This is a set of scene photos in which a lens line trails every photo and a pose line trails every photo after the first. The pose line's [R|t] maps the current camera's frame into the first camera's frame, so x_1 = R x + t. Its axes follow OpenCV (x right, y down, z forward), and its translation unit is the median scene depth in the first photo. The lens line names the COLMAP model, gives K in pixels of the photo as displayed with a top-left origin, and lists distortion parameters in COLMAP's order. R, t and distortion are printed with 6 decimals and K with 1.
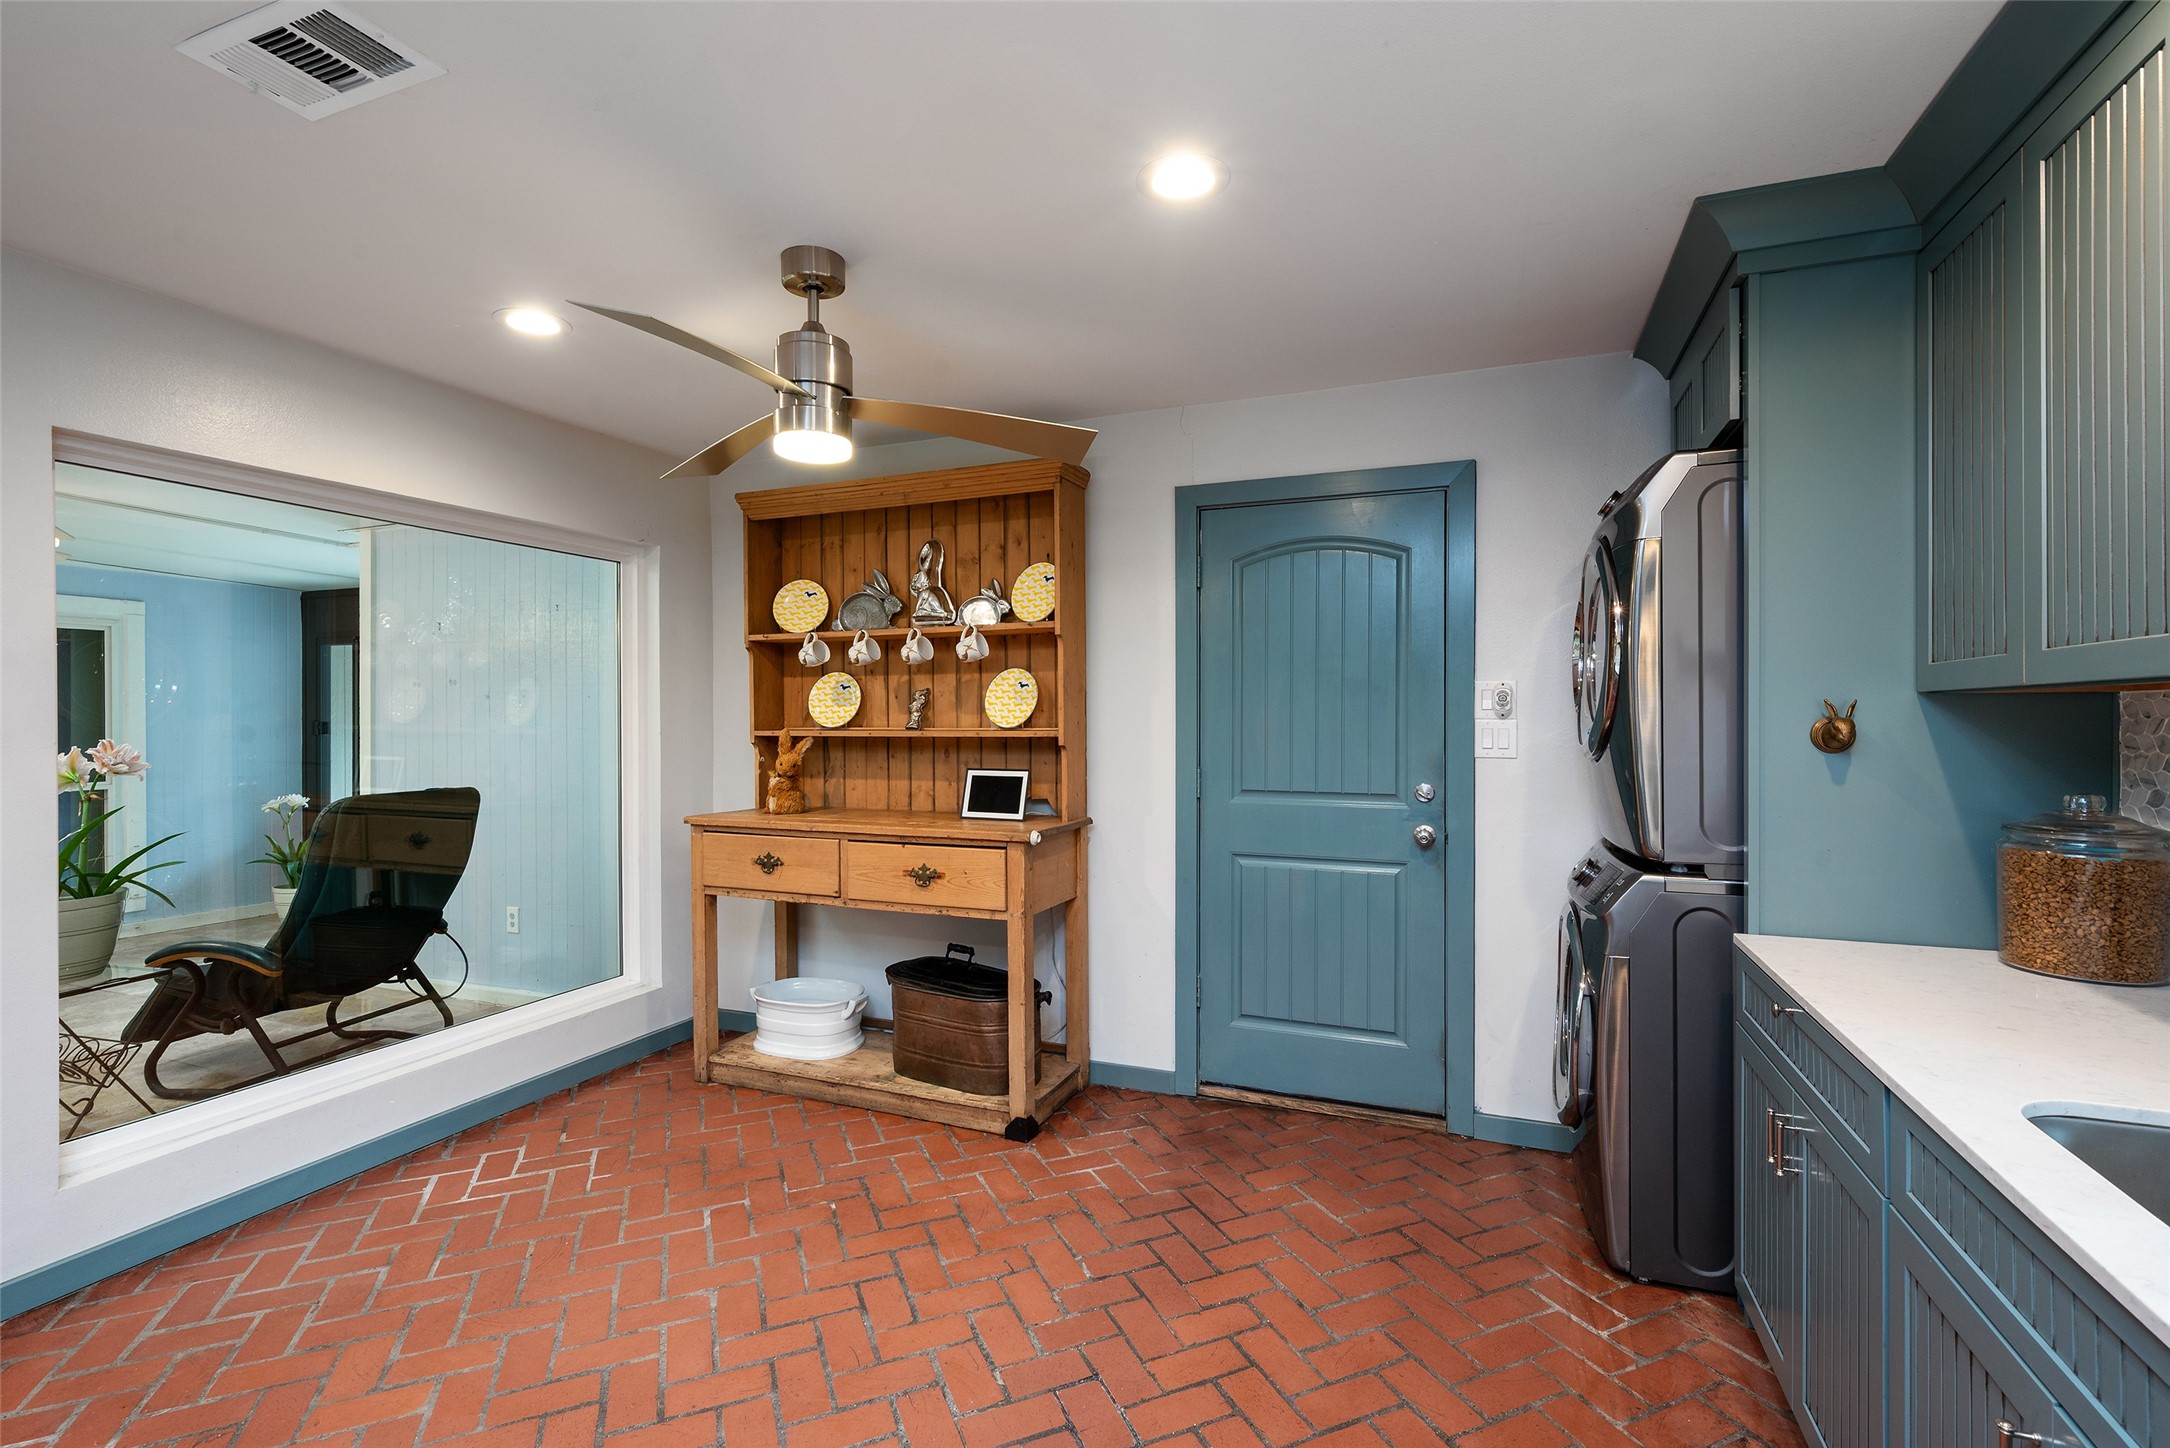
lens RADIAL K [[962.0, 0, 1085.0], [0, 962.0, 724.0], [0, 0, 1]] dist [-0.001981, -0.000305]
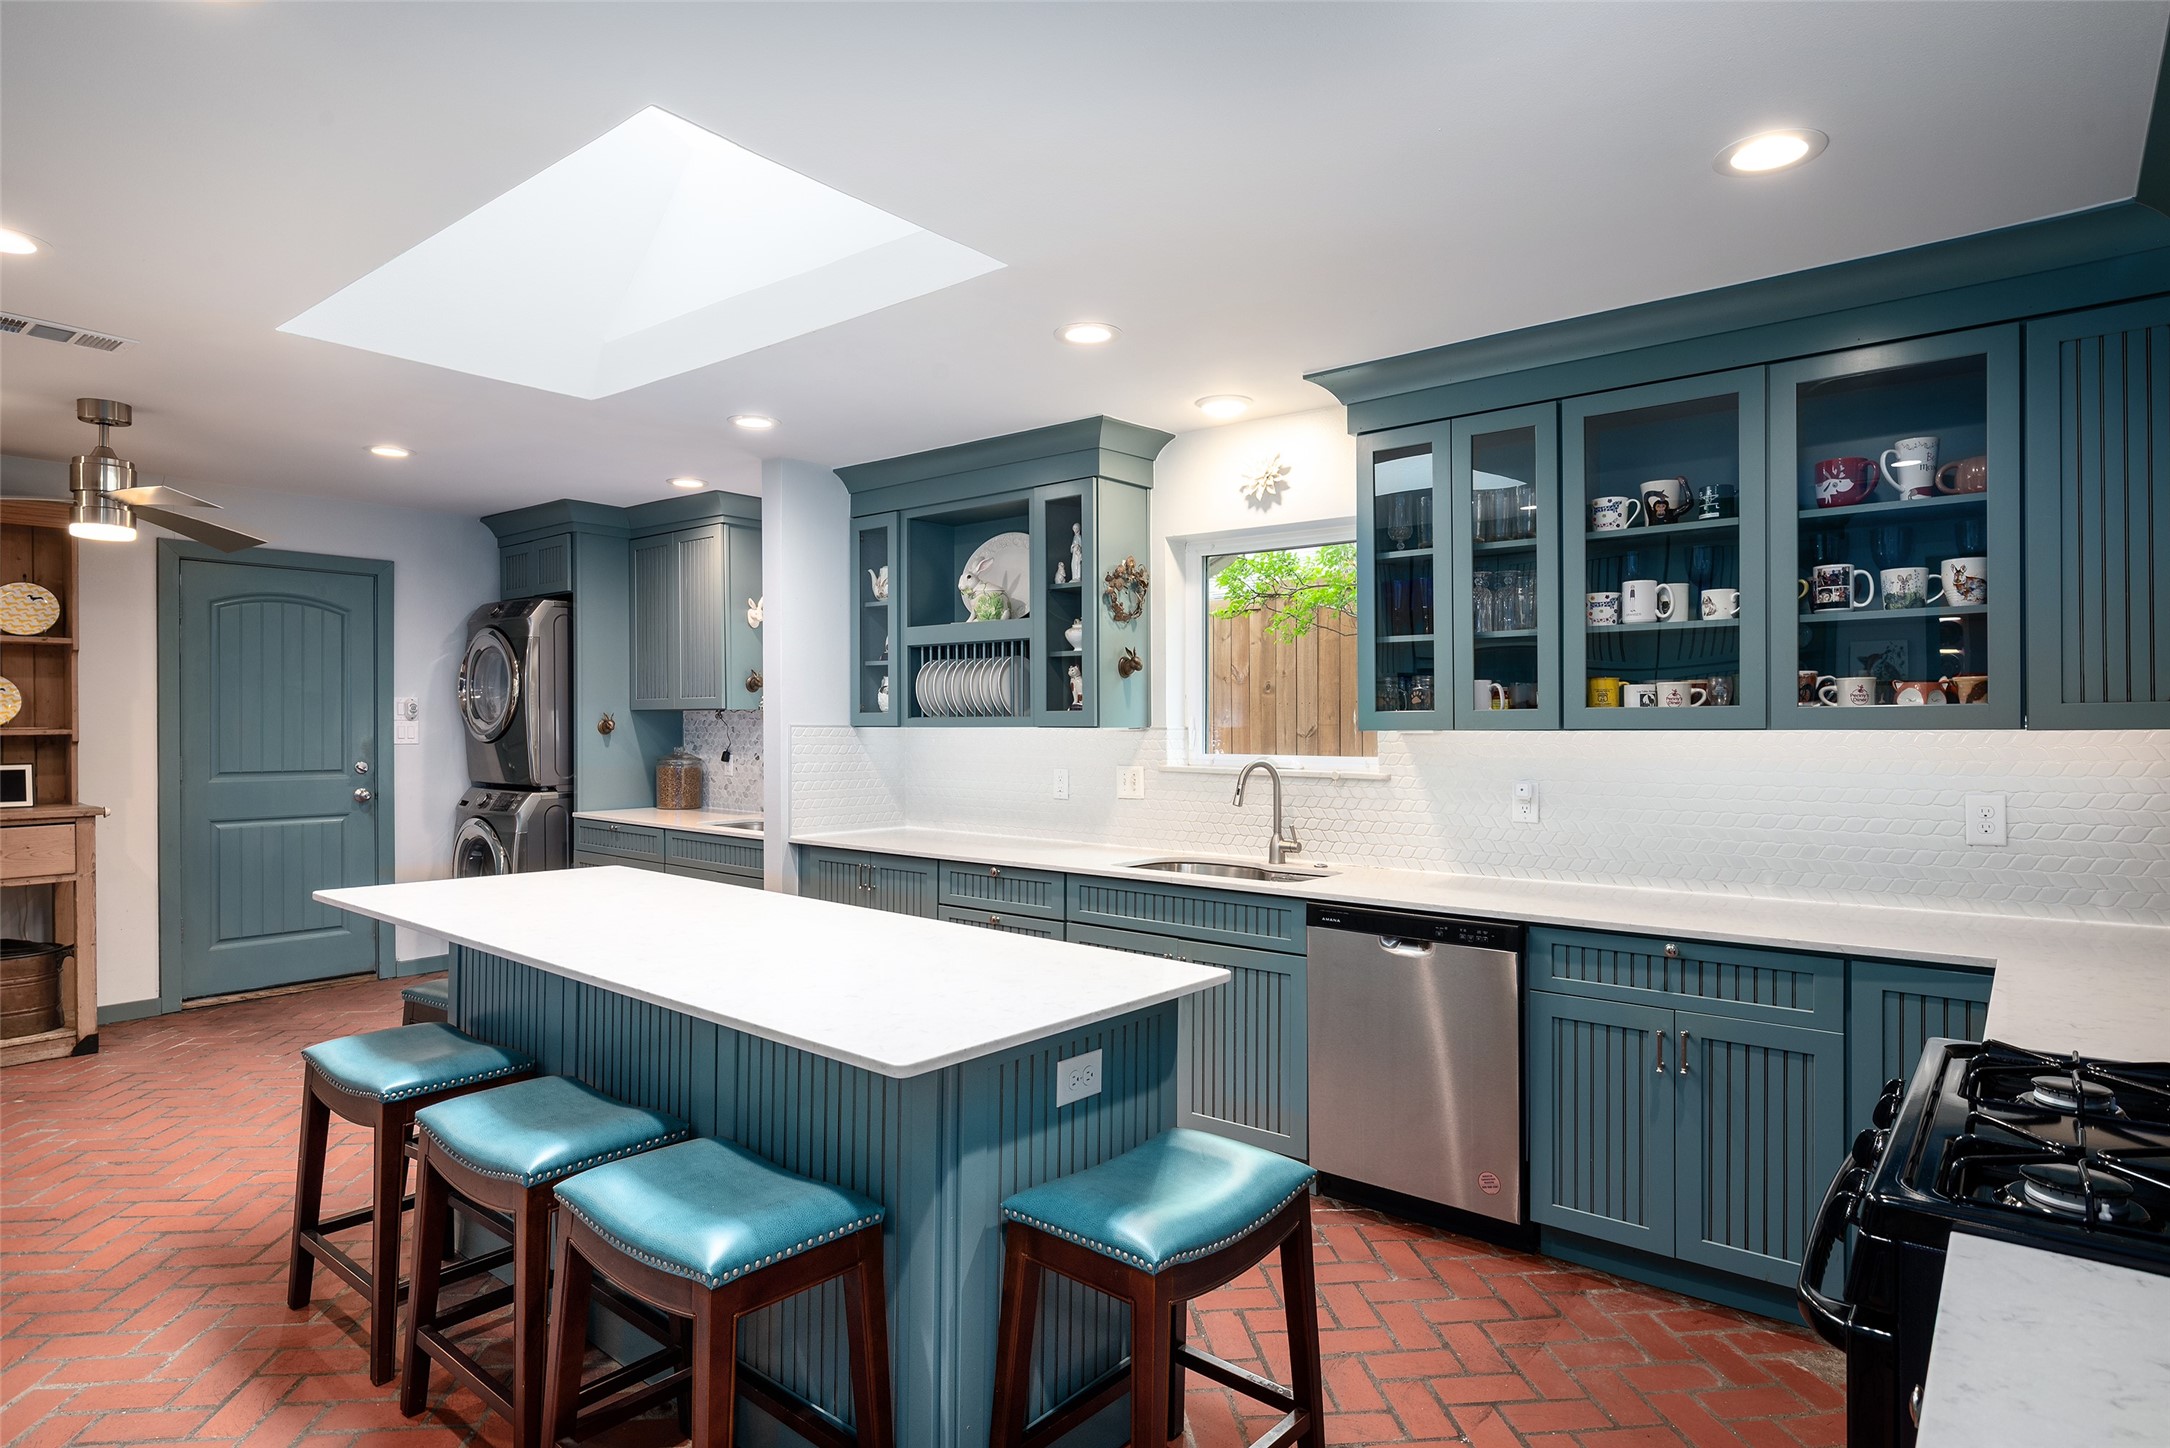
lens RADIAL K [[1160.2, 0, 1085.0], [0, 1160.2, 724.0], [0, 0, 1]] dist [0.000168, 0.000300]
pose [[0.290913, -0.000996, 0.956749, -1.136021], [0.004726, 0.999989, -0.000396, 0.007078], [-0.956738, 0.004636, 0.290915, -0.690672]]
